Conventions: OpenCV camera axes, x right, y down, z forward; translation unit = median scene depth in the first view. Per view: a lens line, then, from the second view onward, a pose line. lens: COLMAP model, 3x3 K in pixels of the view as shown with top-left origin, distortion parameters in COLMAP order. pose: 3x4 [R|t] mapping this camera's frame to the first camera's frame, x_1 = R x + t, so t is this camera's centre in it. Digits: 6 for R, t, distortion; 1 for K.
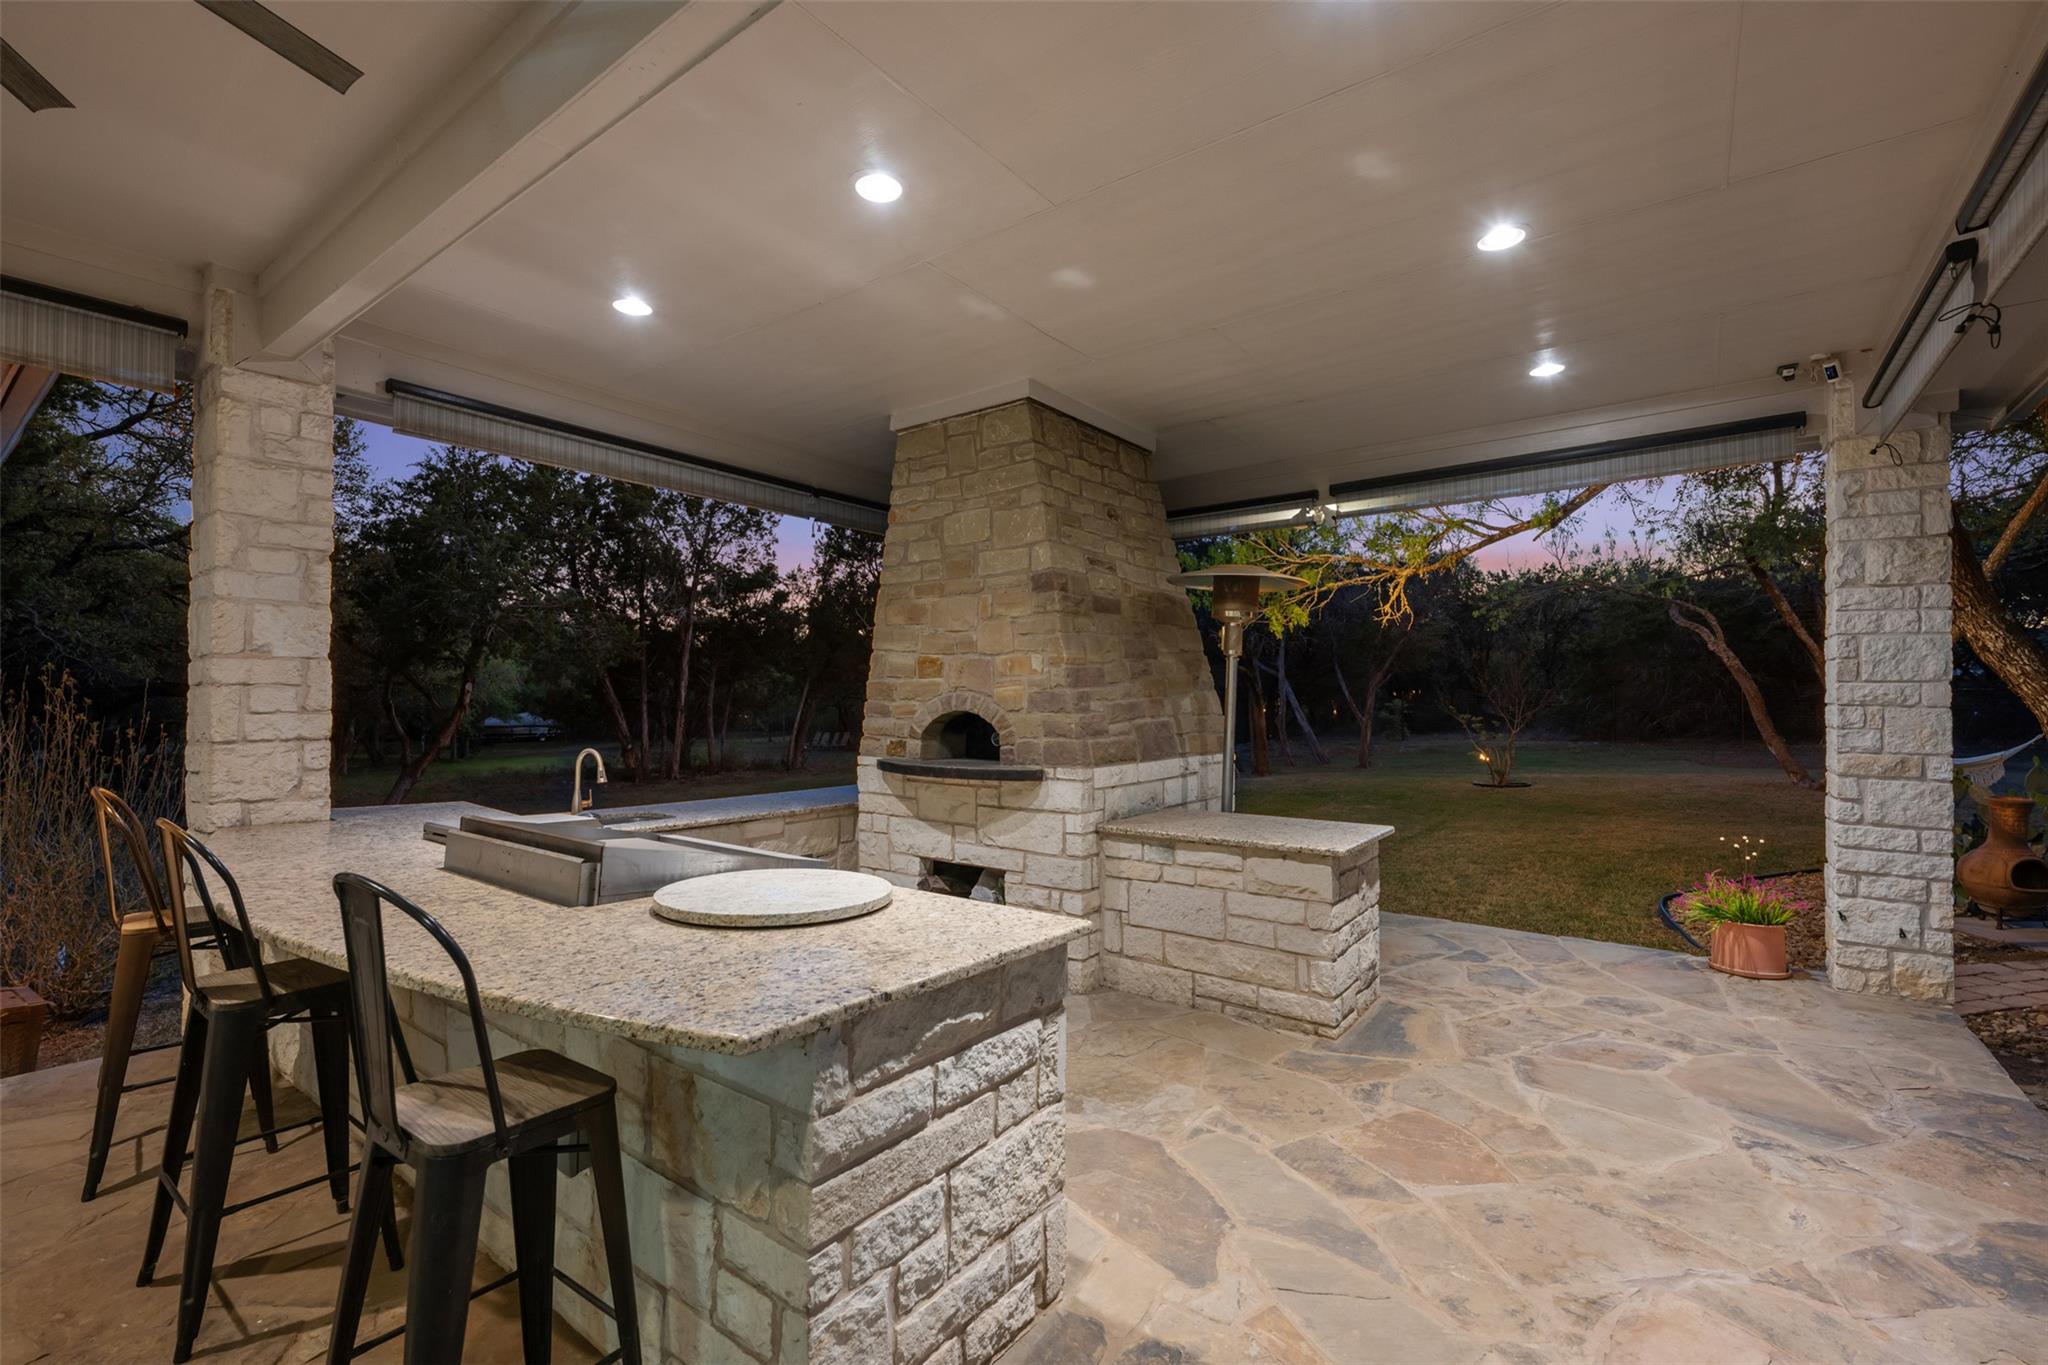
lens RADIAL K [[888.0, 0, 1023.4], [0, 888.0, 684.7], [0, 0, 1]] dist [0.001455, -0.000104]
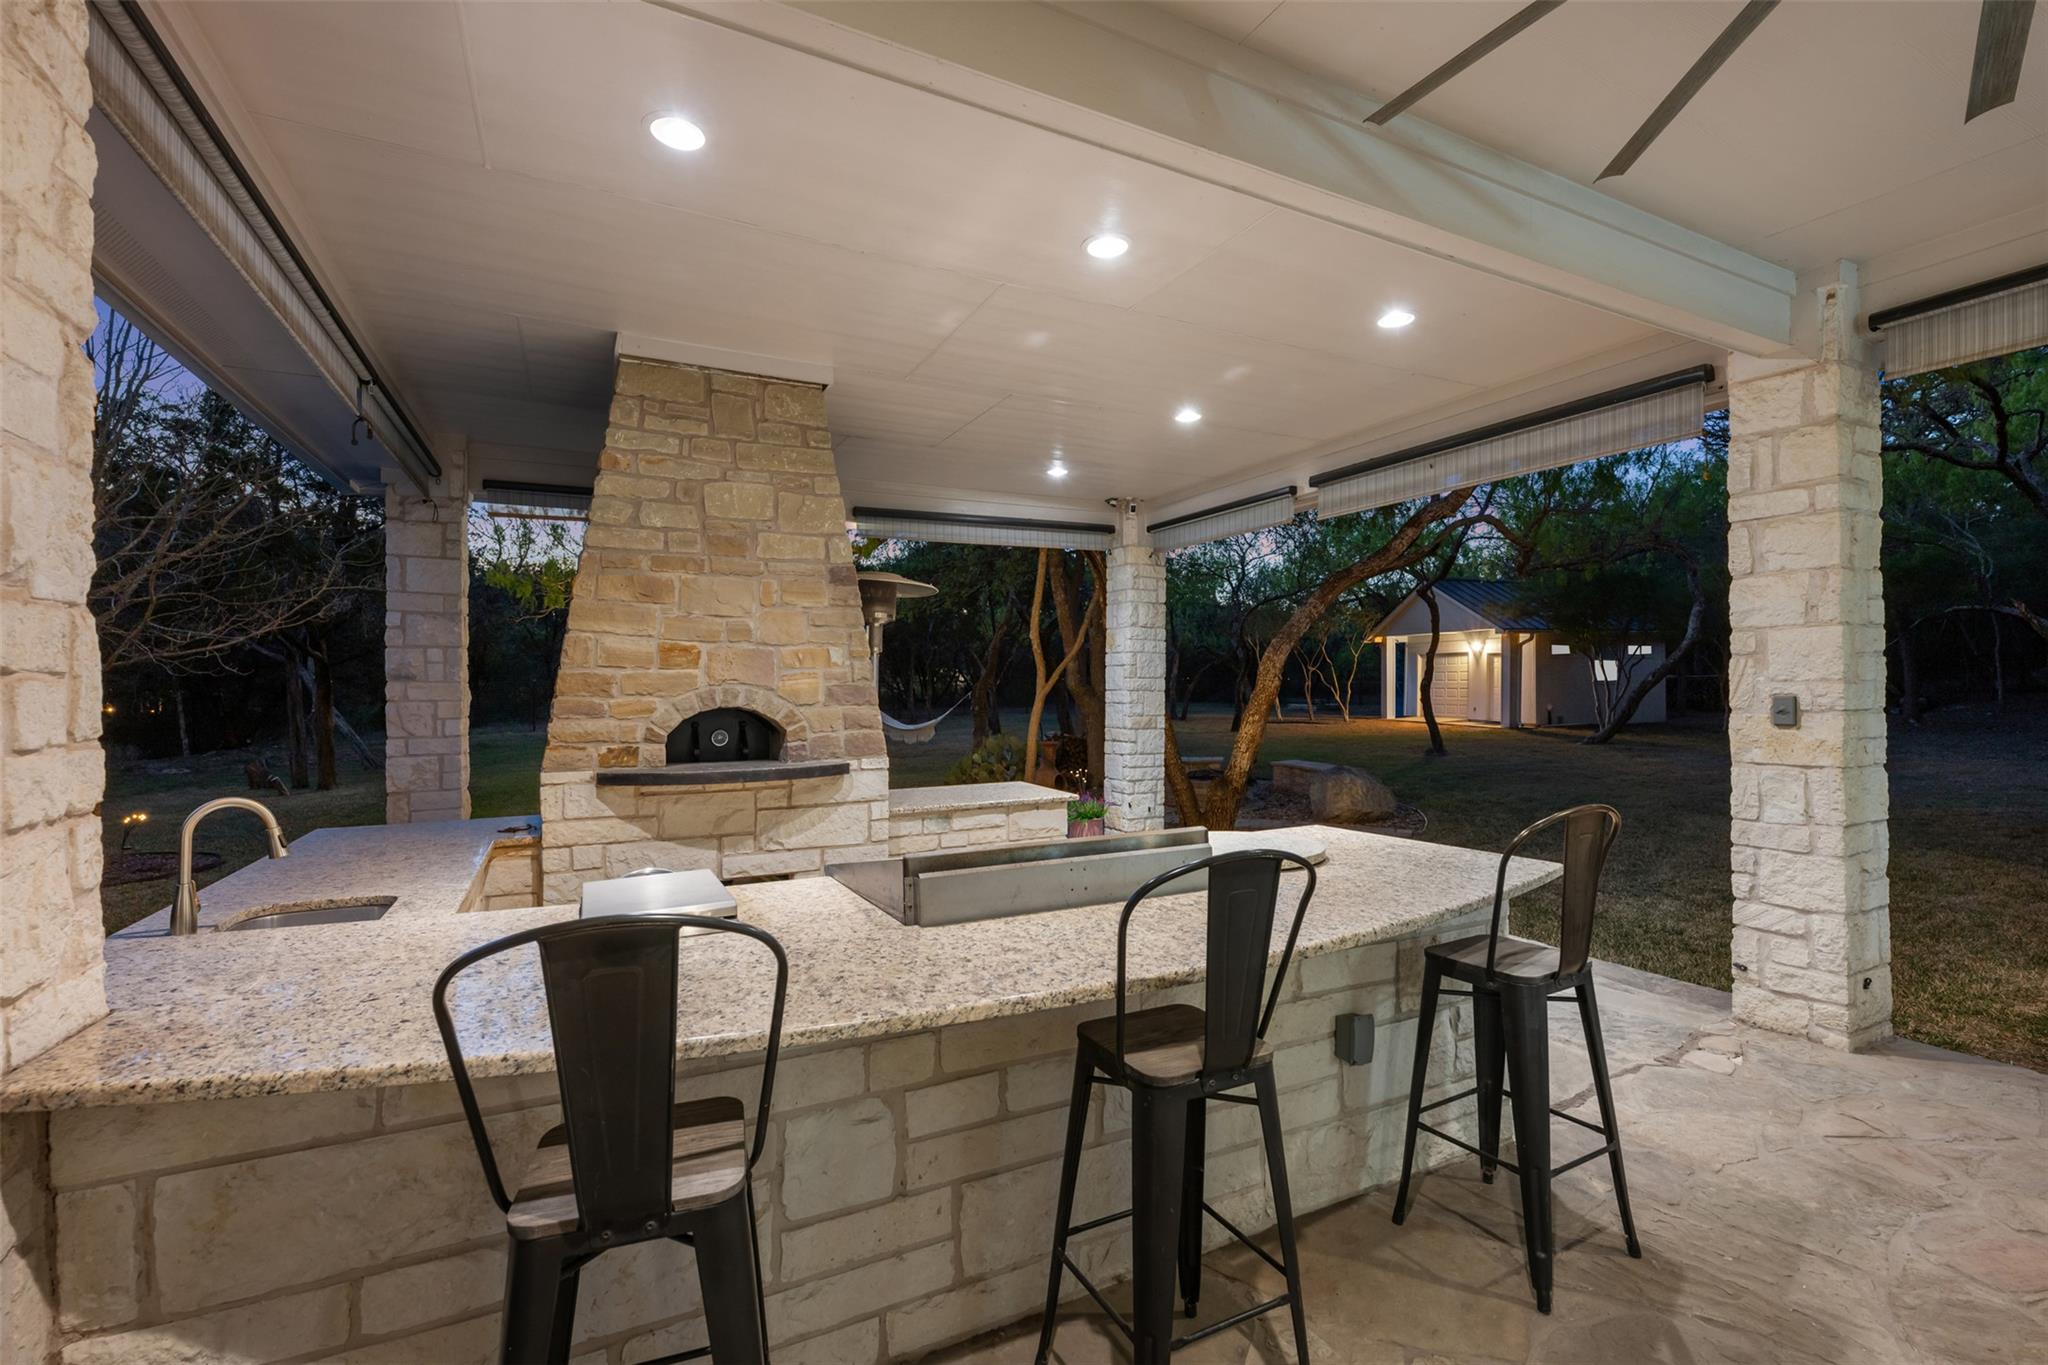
lens RADIAL K [[888.0, 0, 1026.8], [0, 888.0, 685.8], [0, 0, 1]] dist [0.001455, -0.000104]
pose [[0.439859, -0.003896, 0.898059, -0.746871], [-0.005776, 0.999958, 0.007167, 0.000534], [-0.898049, -0.008340, 0.439817, 0.351354]]
